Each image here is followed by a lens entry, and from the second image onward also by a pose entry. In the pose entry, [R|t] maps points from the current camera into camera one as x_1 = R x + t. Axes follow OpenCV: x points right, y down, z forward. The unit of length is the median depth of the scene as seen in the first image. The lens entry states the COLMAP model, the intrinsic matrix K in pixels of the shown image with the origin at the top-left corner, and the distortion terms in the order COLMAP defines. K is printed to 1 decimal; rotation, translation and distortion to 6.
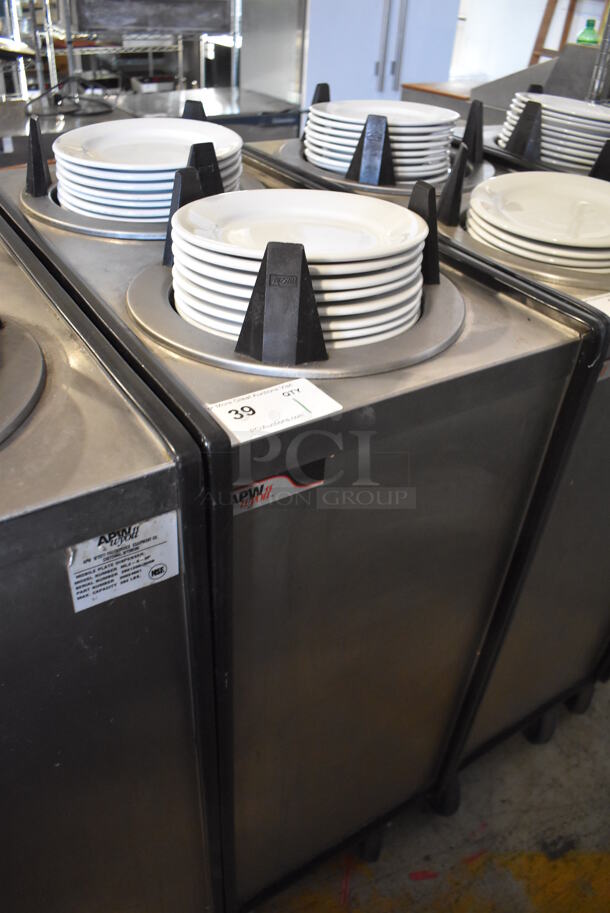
lens RADIAL K [[749.6, 0, 305.0], [0, 749.6, 456.5], [0, 0, 1]] dist [-0.093338, 0.002669]
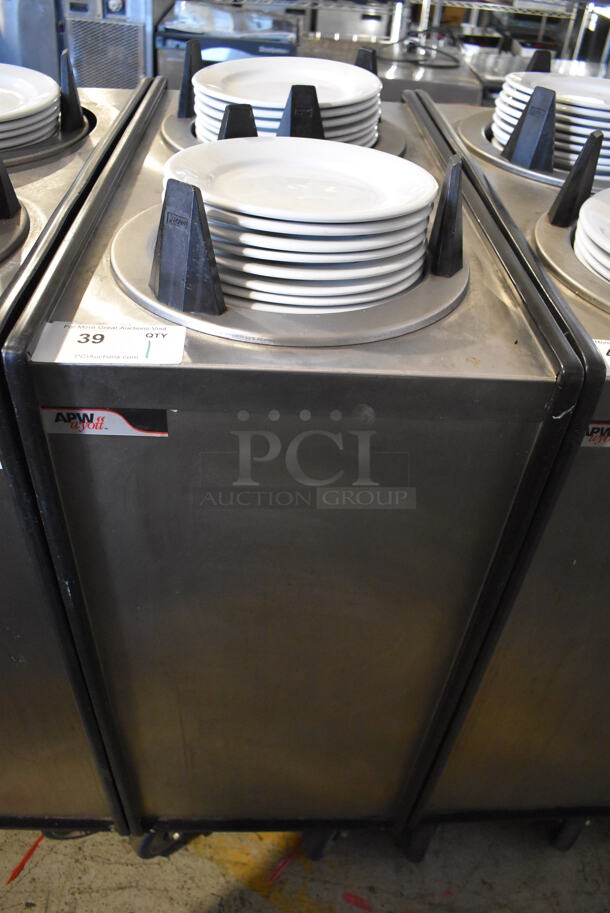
lens RADIAL K [[749.6, 0, 305.0], [0, 749.6, 456.5], [0, 0, 1]] dist [-0.093338, 0.002669]
pose [[0.854991, 0.325252, -0.403983, 0.626689], [-0.308101, 0.945106, 0.108851, -0.107444], [0.417210, 0.031401, 0.908267, 0.211597]]
